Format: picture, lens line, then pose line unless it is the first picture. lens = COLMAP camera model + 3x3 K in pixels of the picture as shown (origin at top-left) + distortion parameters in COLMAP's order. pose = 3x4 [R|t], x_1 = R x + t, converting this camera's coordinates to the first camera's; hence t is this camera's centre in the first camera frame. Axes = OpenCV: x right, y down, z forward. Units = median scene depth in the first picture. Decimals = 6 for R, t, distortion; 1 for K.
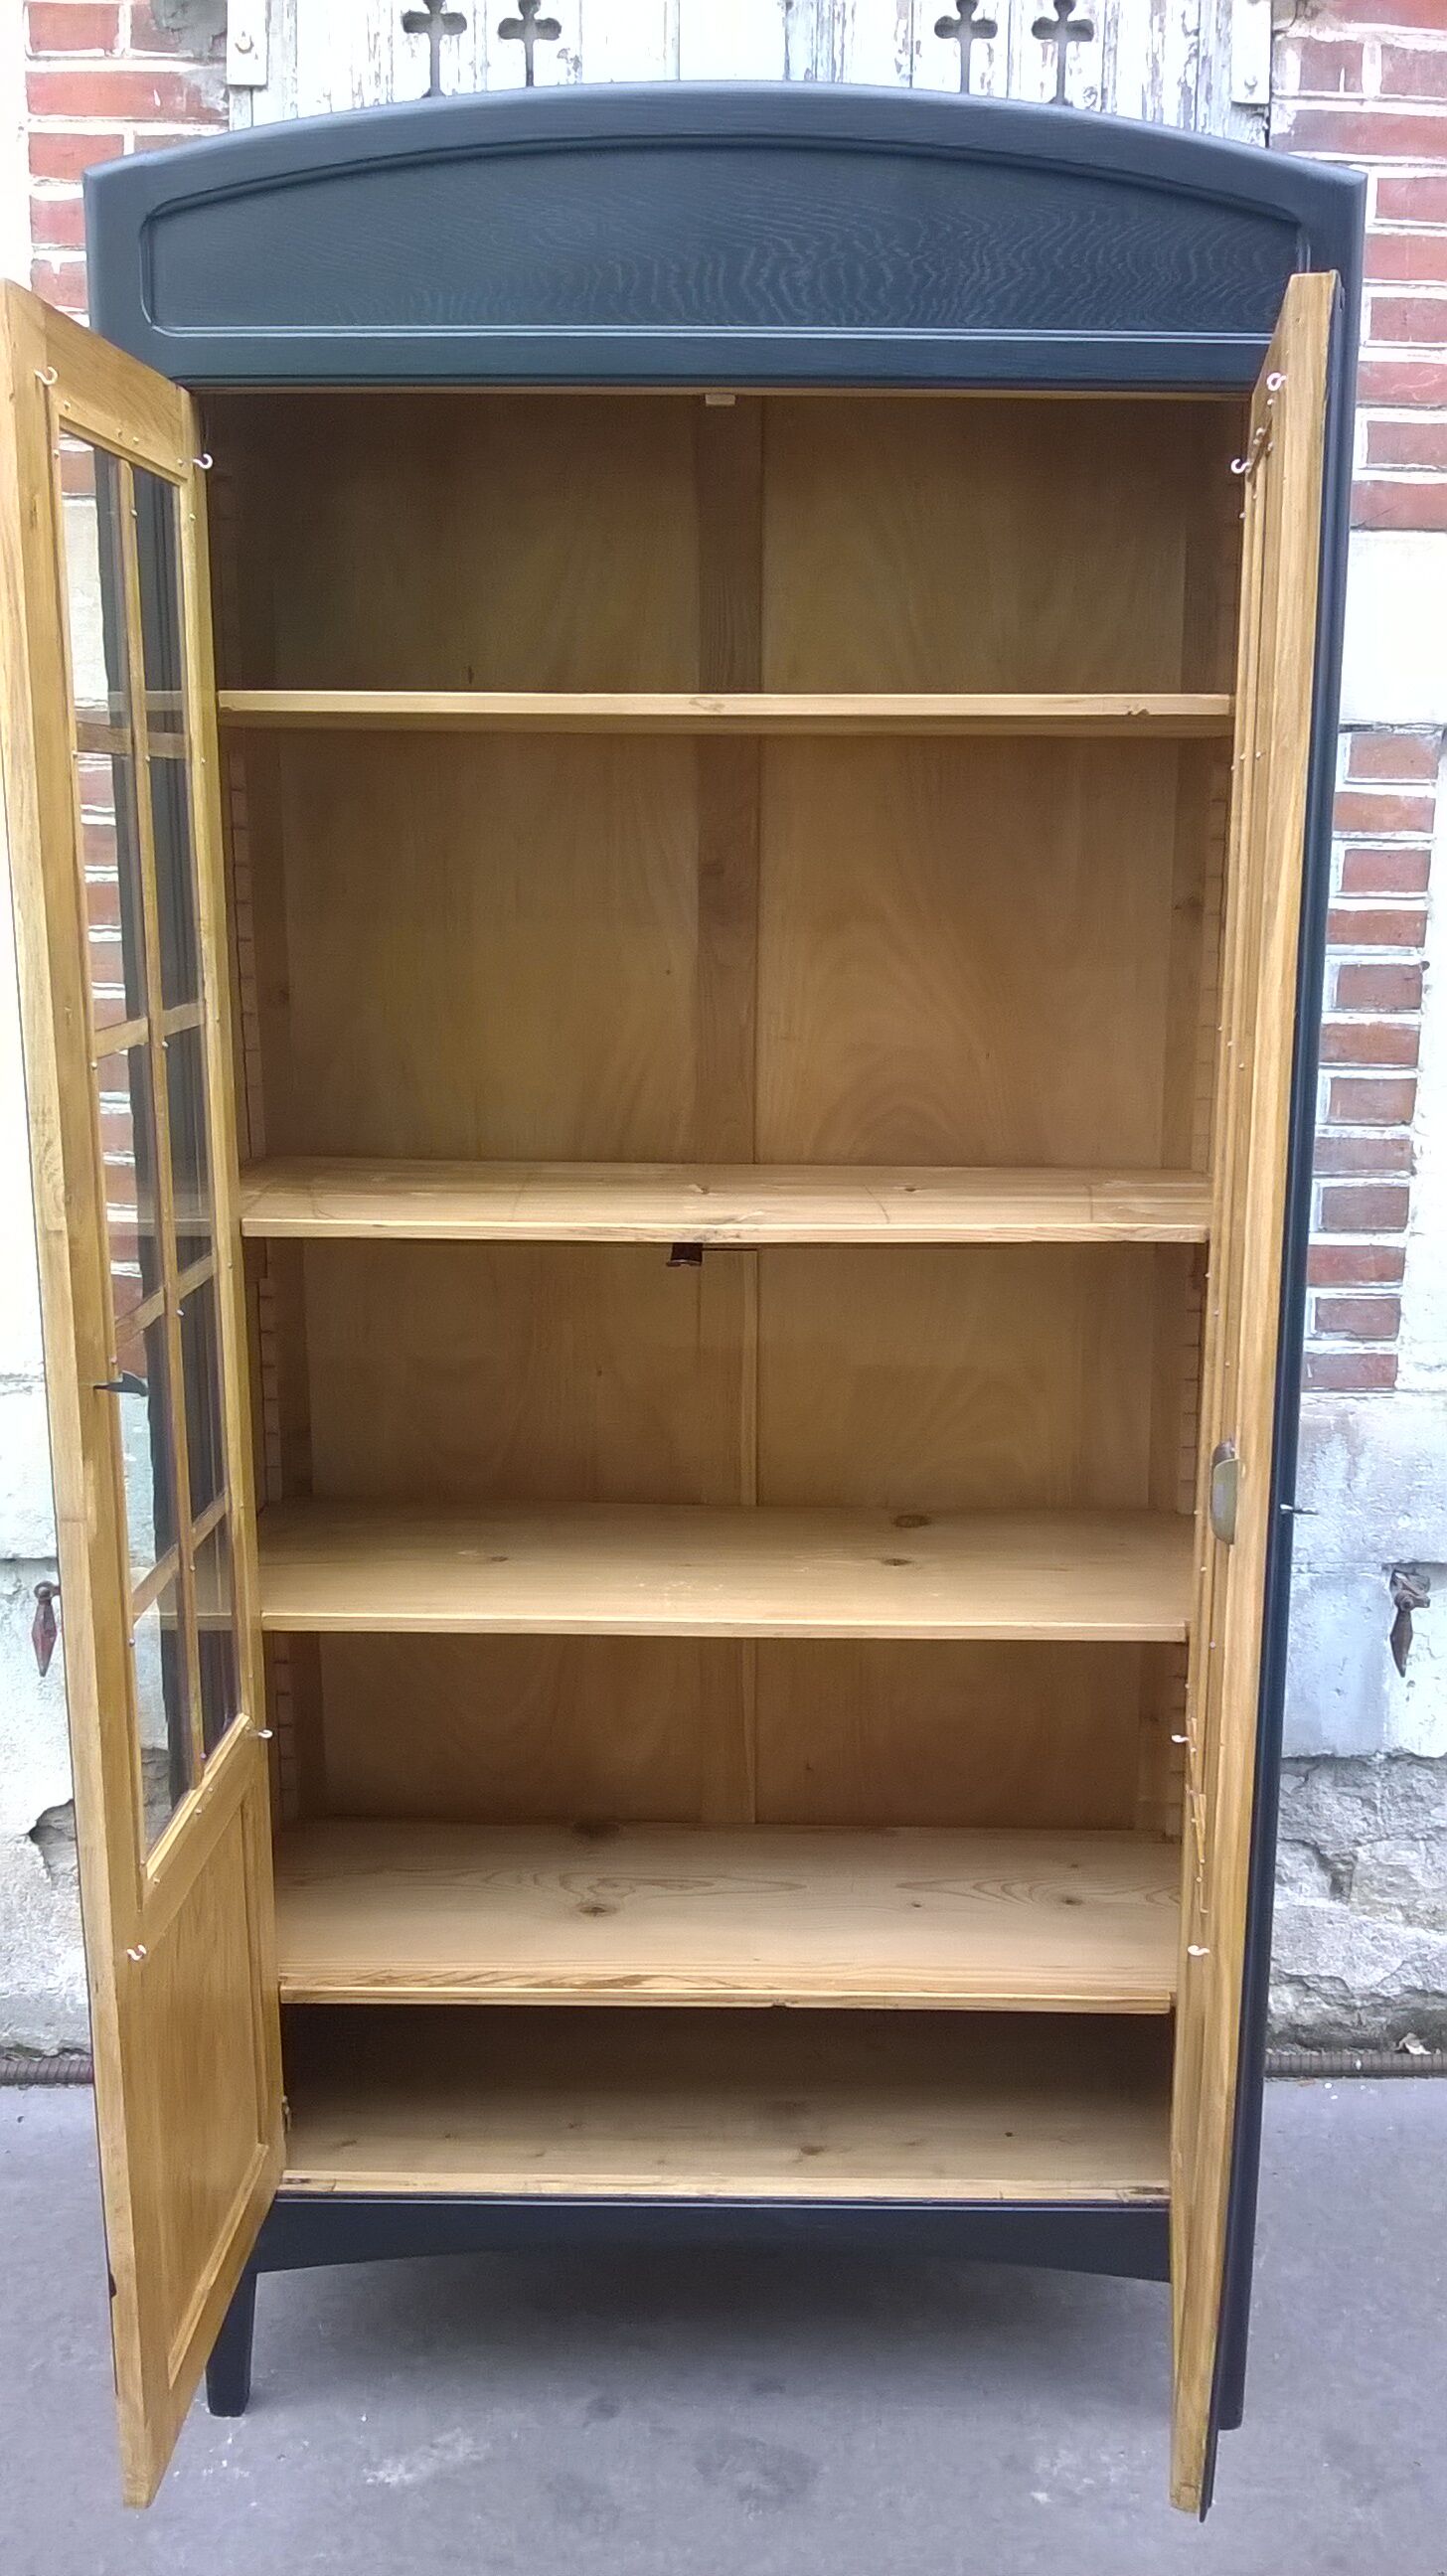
lens RADIAL K [[2253.9, 0, 740.0], [0, 2253.9, 1315.6], [0, 0, 1]] dist [0.038090, -0.150455]
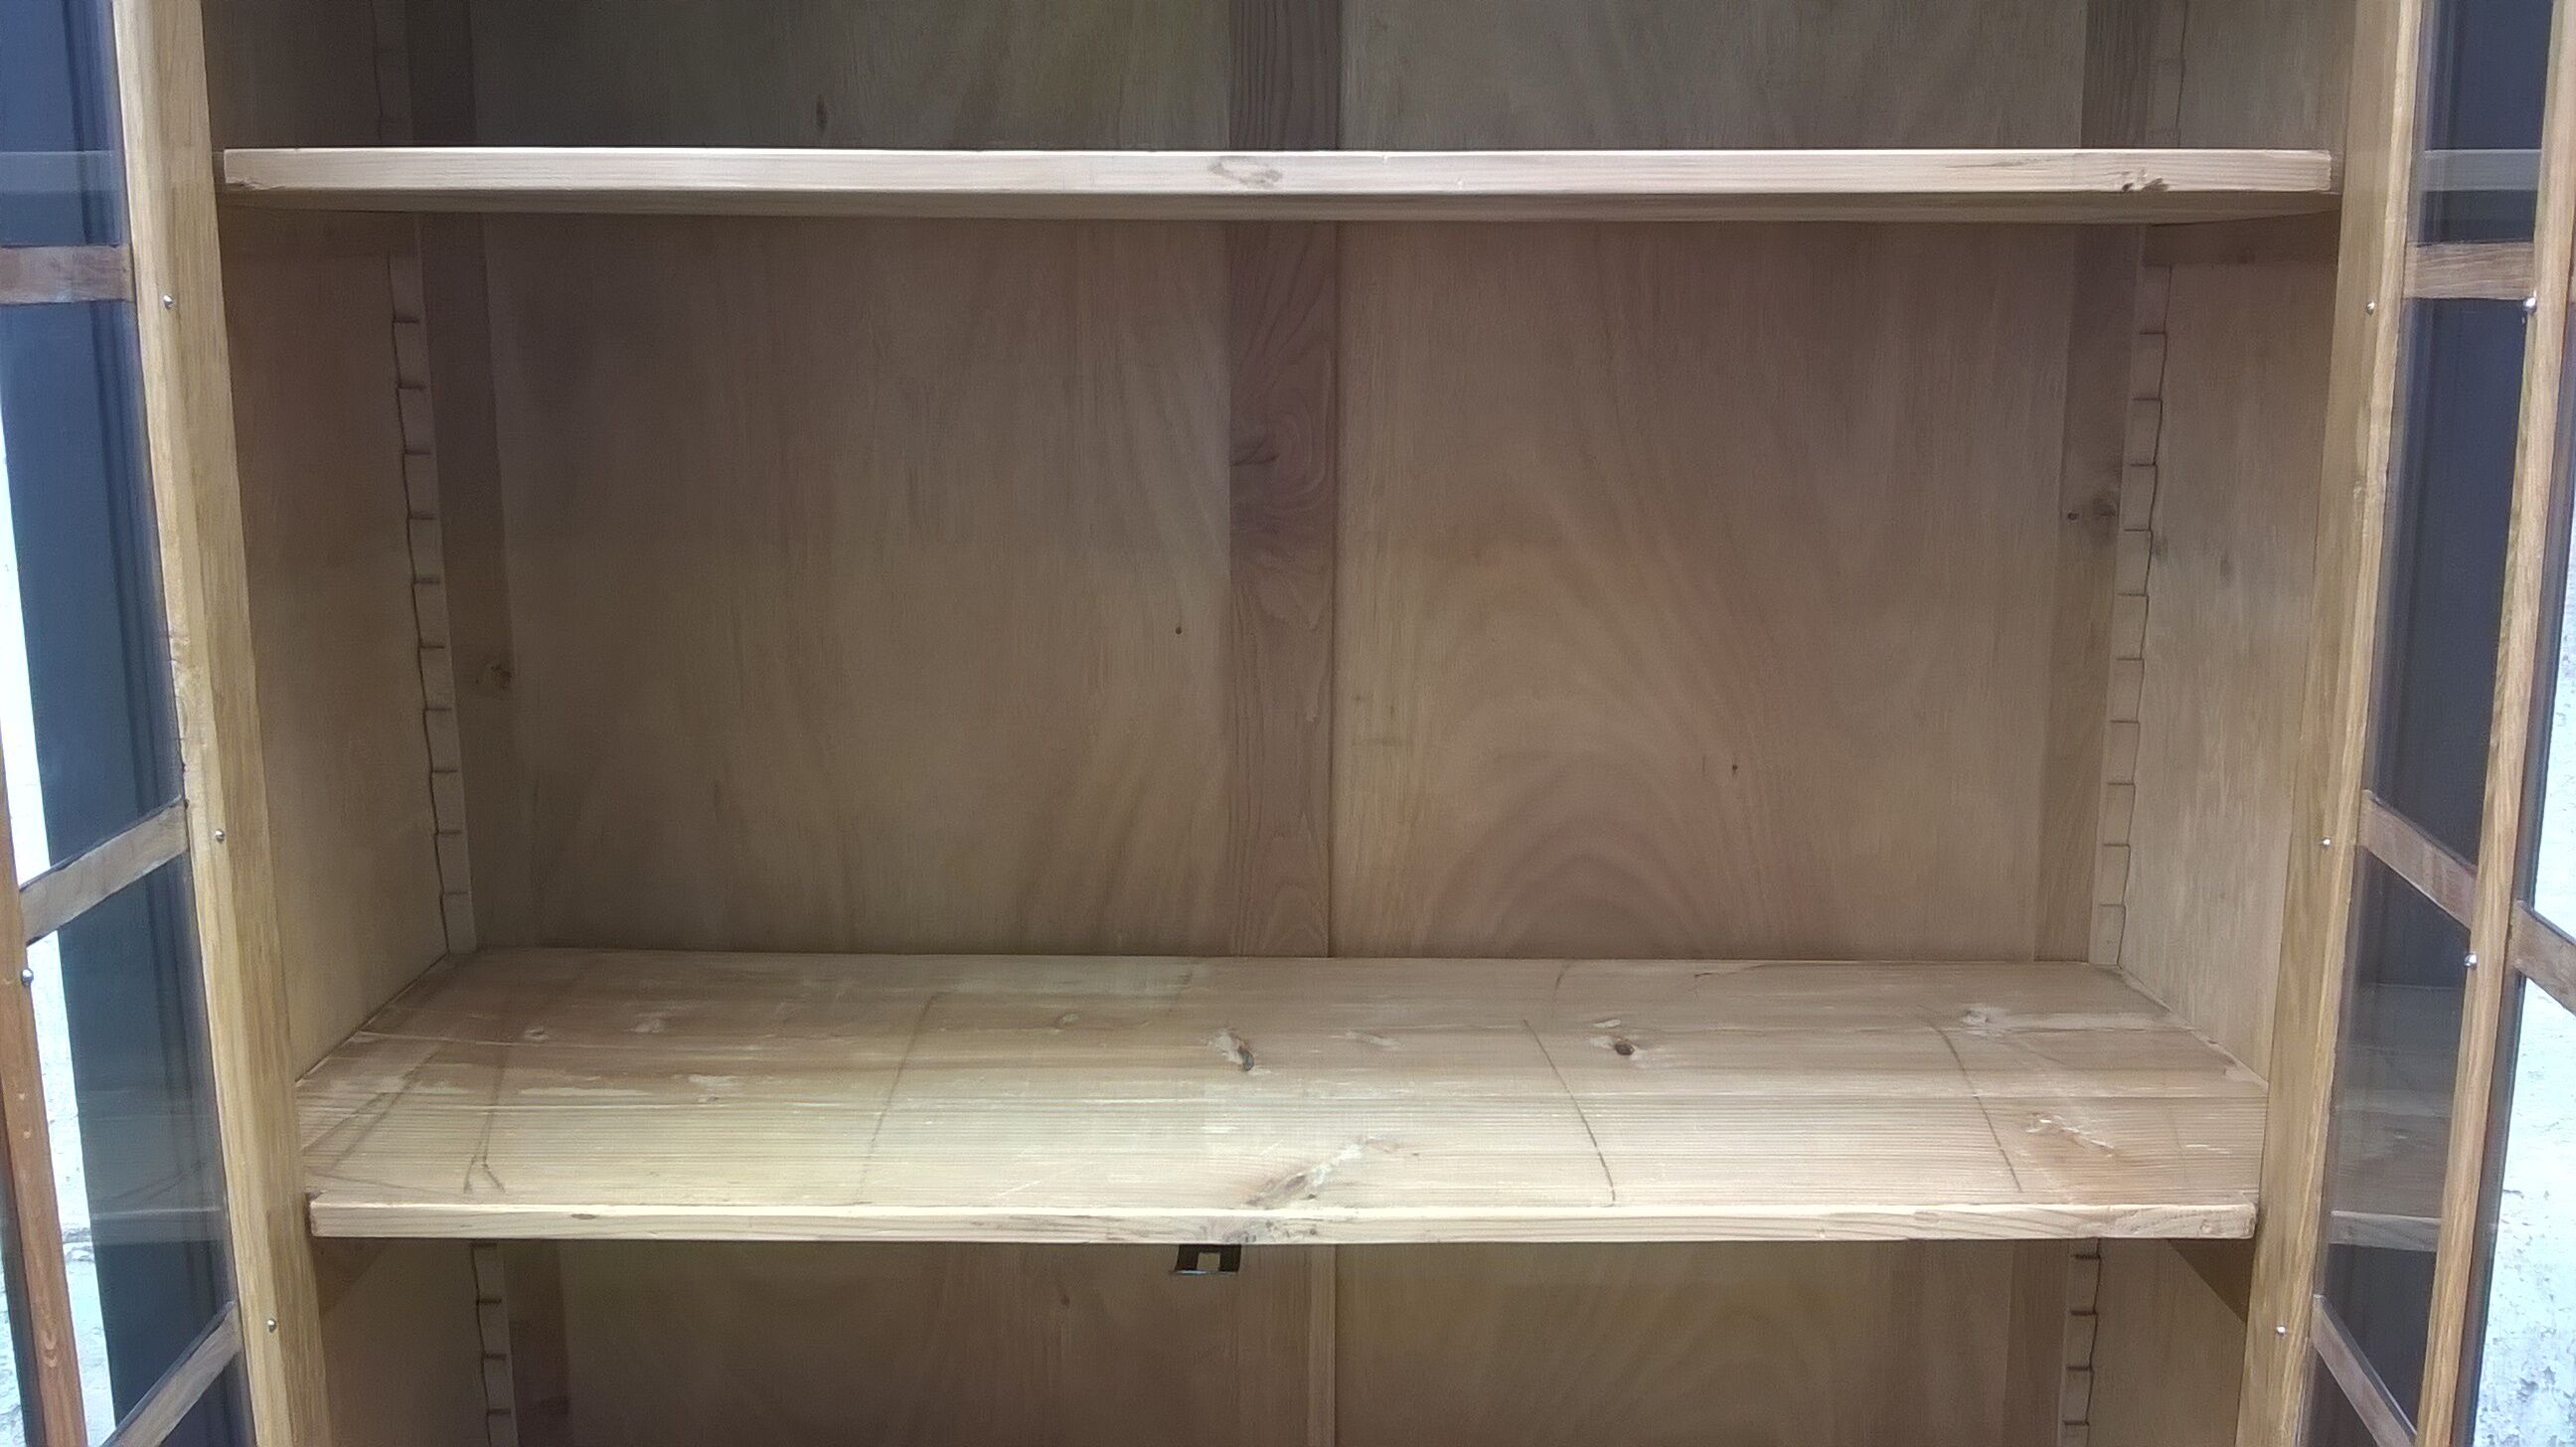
lens RADIAL K [[2253.9, 0, 1307.9], [0, 2253.9, 705.5], [0, 0, 1]] dist [0.038090, -0.150455]
pose [[0.999879, -0.006149, 0.014316, -0.007449], [0.006470, 0.999727, -0.022468, -0.121441], [-0.014174, 0.022558, 0.999645, 0.433208]]
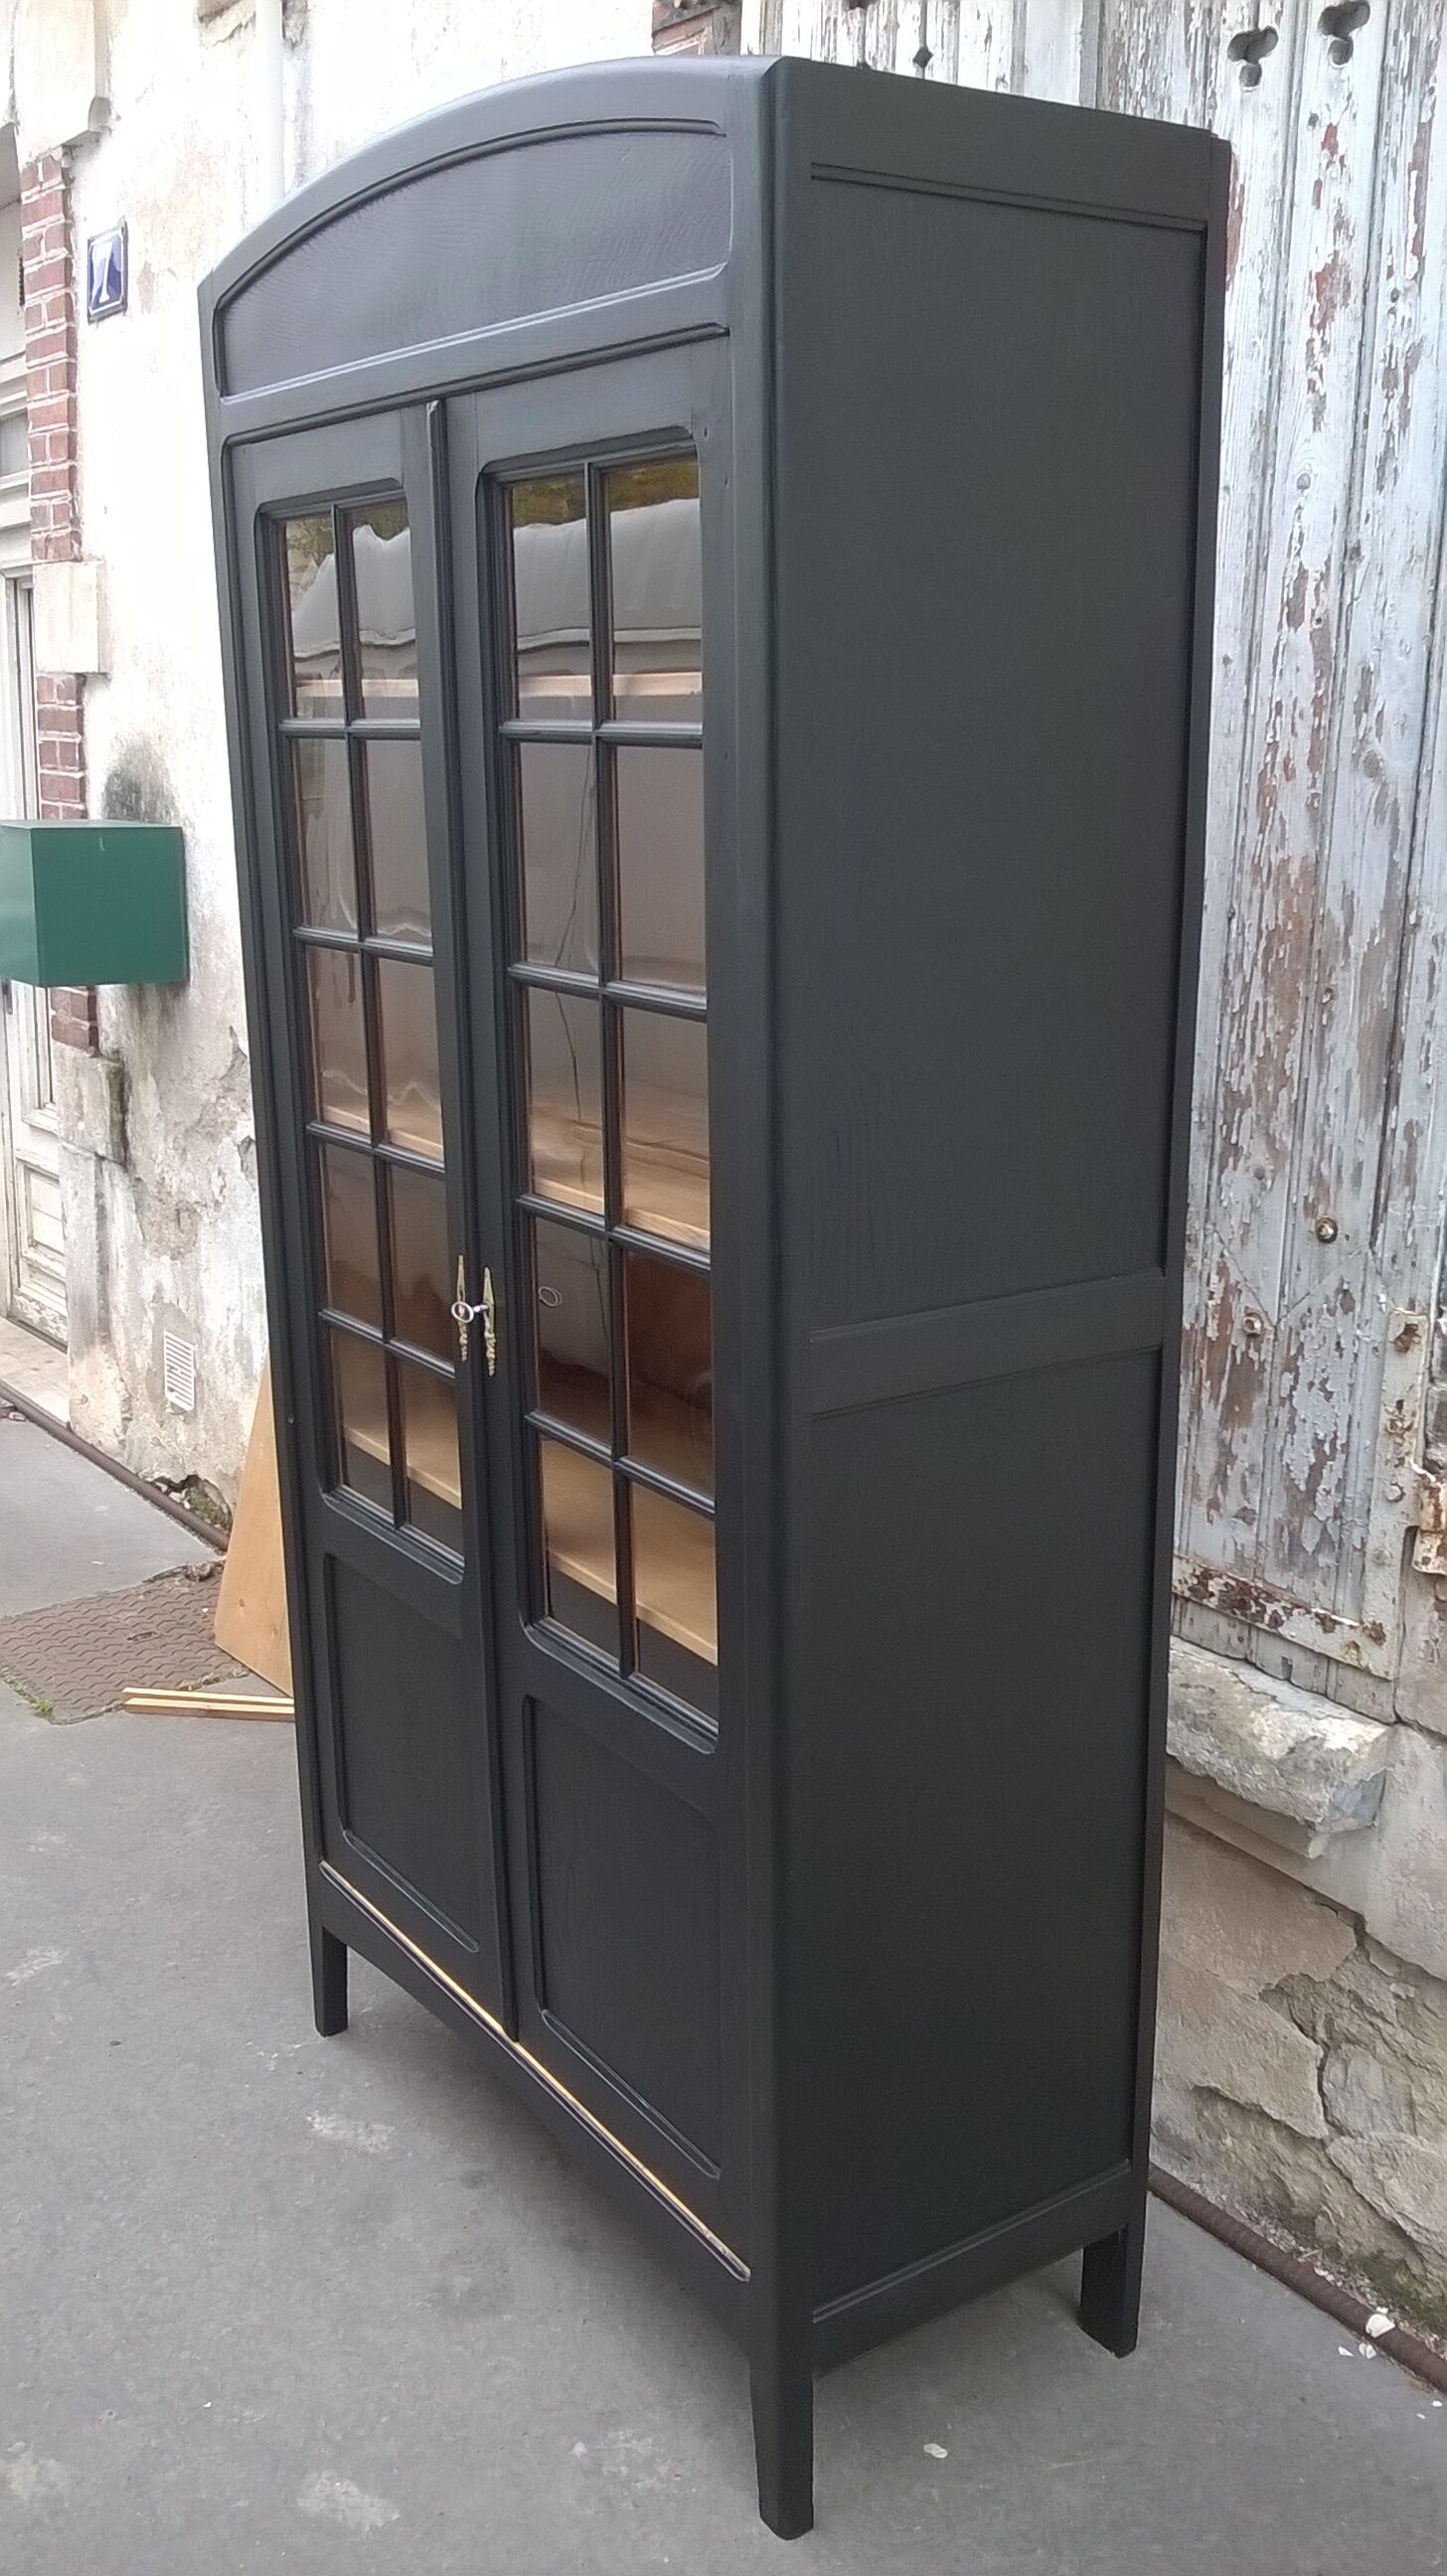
lens RADIAL K [[2253.9, 0, 746.8], [0, 2253.9, 1311.2], [0, 0, 1]] dist [0.038090, -0.150455]
pose [[0.579956, 0.207048, -0.787897, 0.810574], [-0.167534, 0.976803, 0.133372, -0.119007], [0.797235, 0.054649, 0.601190, 0.385982]]
